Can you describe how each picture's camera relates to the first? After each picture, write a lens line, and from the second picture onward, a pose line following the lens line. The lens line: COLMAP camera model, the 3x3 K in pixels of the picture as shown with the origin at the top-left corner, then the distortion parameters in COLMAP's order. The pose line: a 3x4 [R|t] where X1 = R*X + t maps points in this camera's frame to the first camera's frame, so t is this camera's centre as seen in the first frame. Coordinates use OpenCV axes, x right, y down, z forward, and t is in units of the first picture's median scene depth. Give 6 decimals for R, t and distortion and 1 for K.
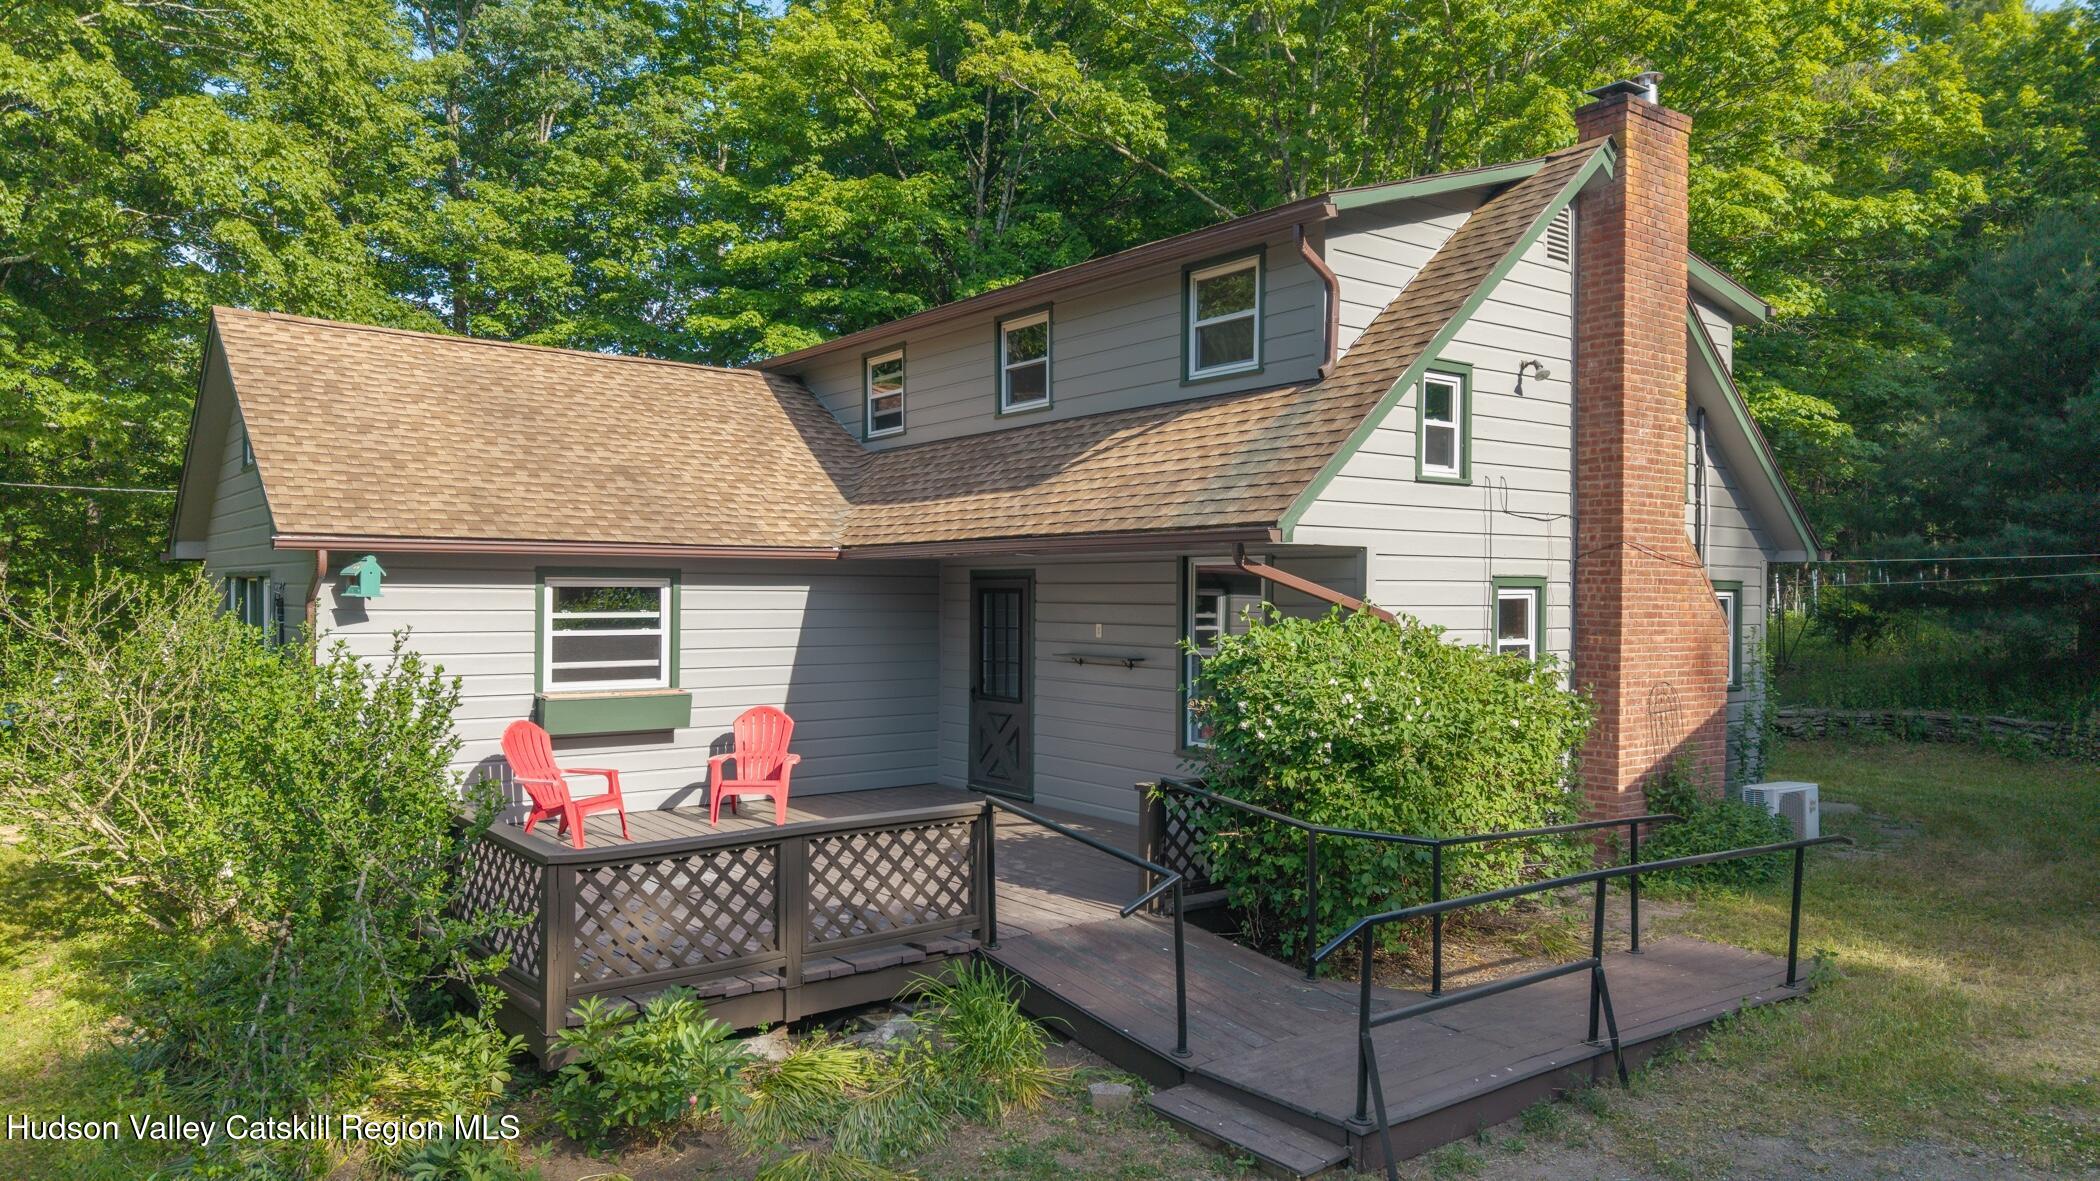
lens RADIAL K [[1377.3, 0, 1050.0], [0, 1377.3, 590.5], [0, 0, 1]] dist [0.085807, -0.191401]
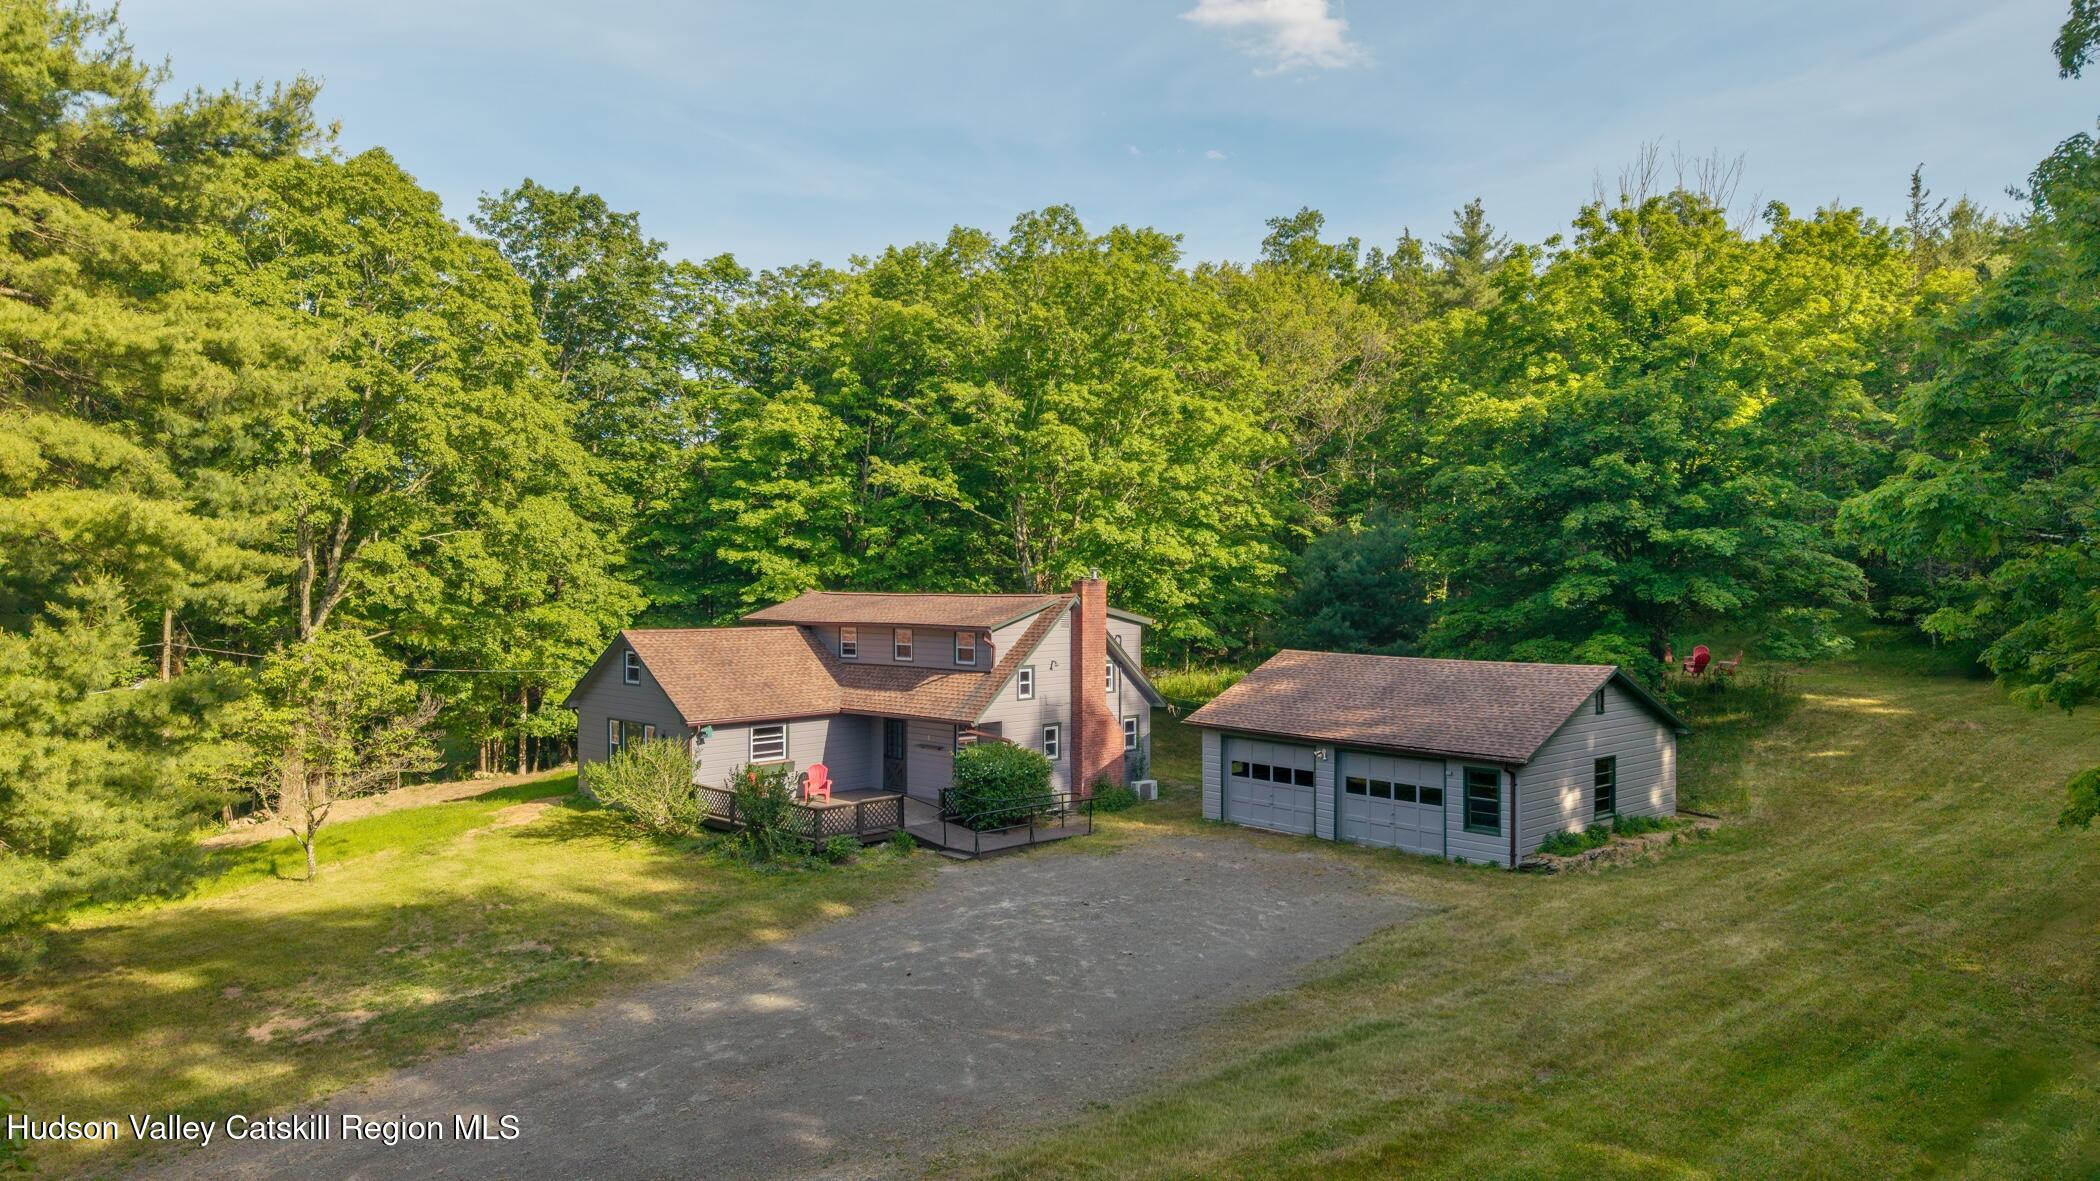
lens RADIAL K [[1377.3, 0, 1050.0], [0, 1377.3, 590.5], [0, 0, 1]] dist [0.085807, -0.191401]
pose [[0.992585, -0.008014, 0.121288, -0.071989], [0.006255, 0.999870, 0.014869, -0.369838], [-0.121392, -0.014000, 0.992506, -2.258407]]
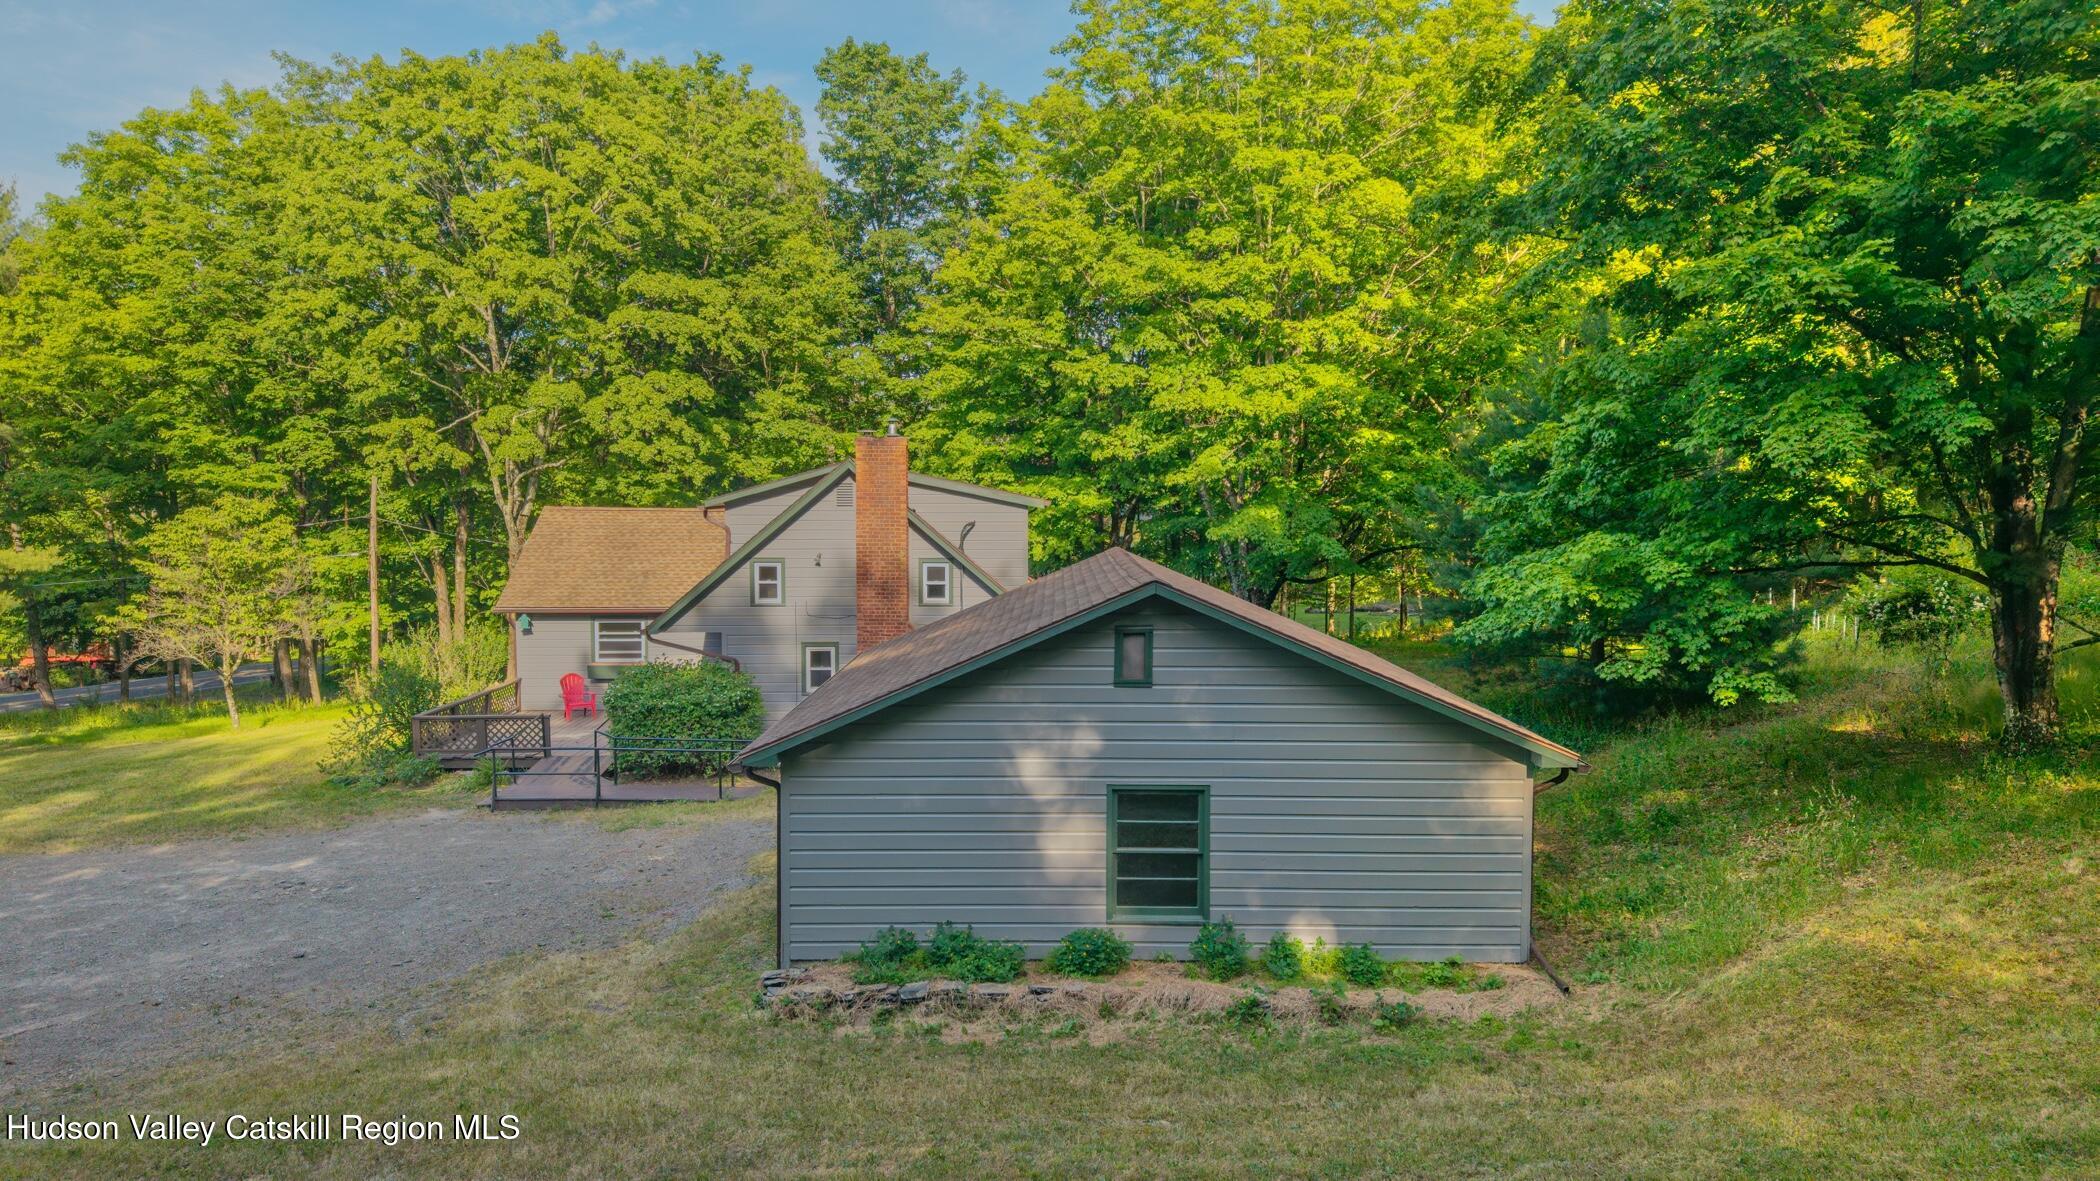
lens RADIAL K [[1377.3, 0, 1050.0], [0, 1377.3, 590.5], [0, 0, 1]] dist [0.085807, -0.191401]
pose [[0.810764, 0.036024, -0.584264, 1.987701], [-0.006980, 0.998629, 0.051886, -0.218298], [0.585332, -0.037989, 0.809903, -0.685847]]
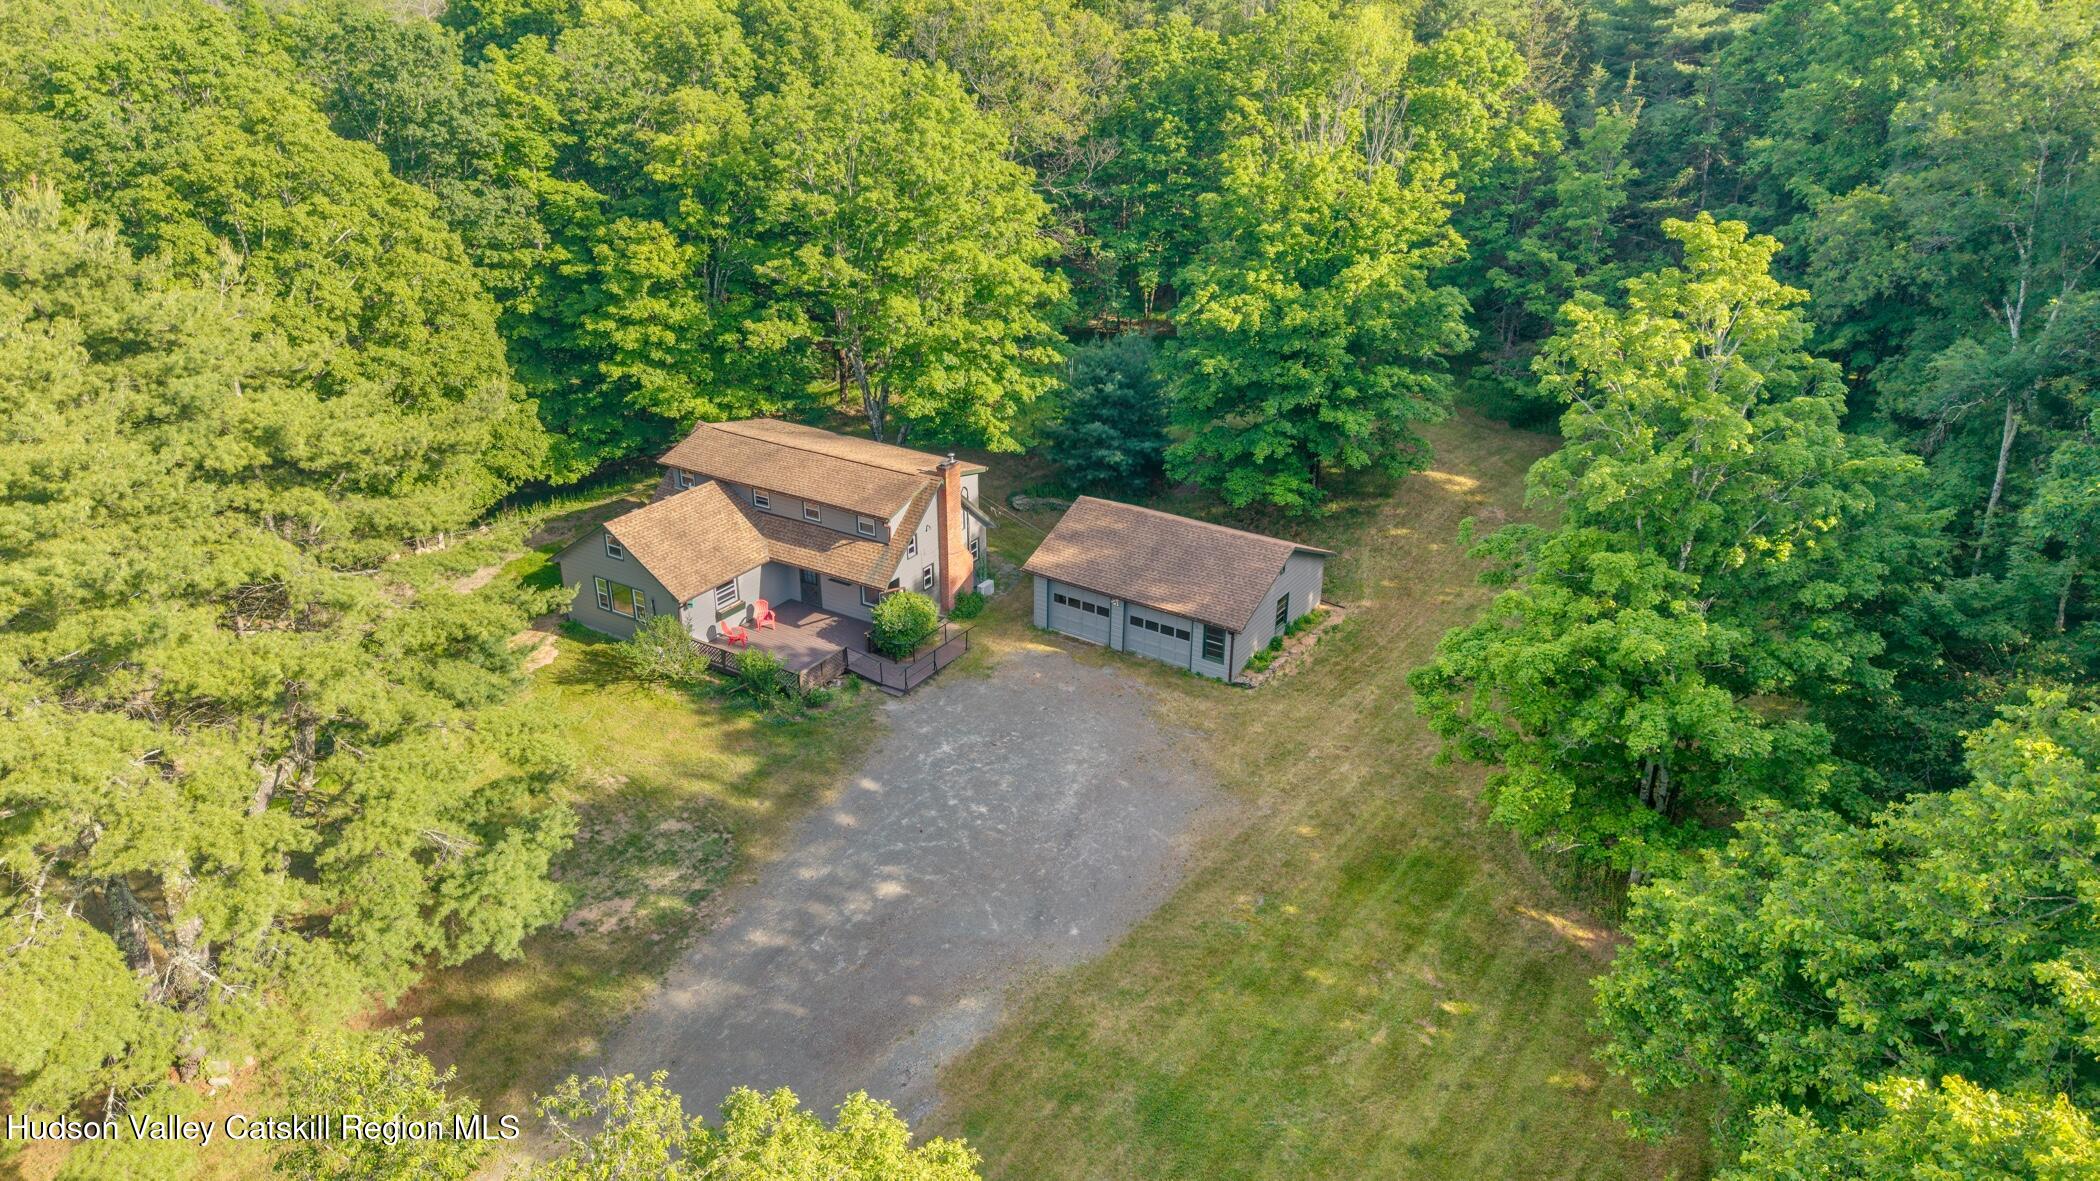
lens RADIAL K [[1377.3, 0, 1050.0], [0, 1377.3, 590.5], [0, 0, 1]] dist [0.085807, -0.191401]
pose [[0.933242, -0.153523, 0.324791, -0.829437], [-0.006750, 0.896435, 0.443124, -2.022956], [-0.359184, -0.415734, 0.835555, -3.159407]]
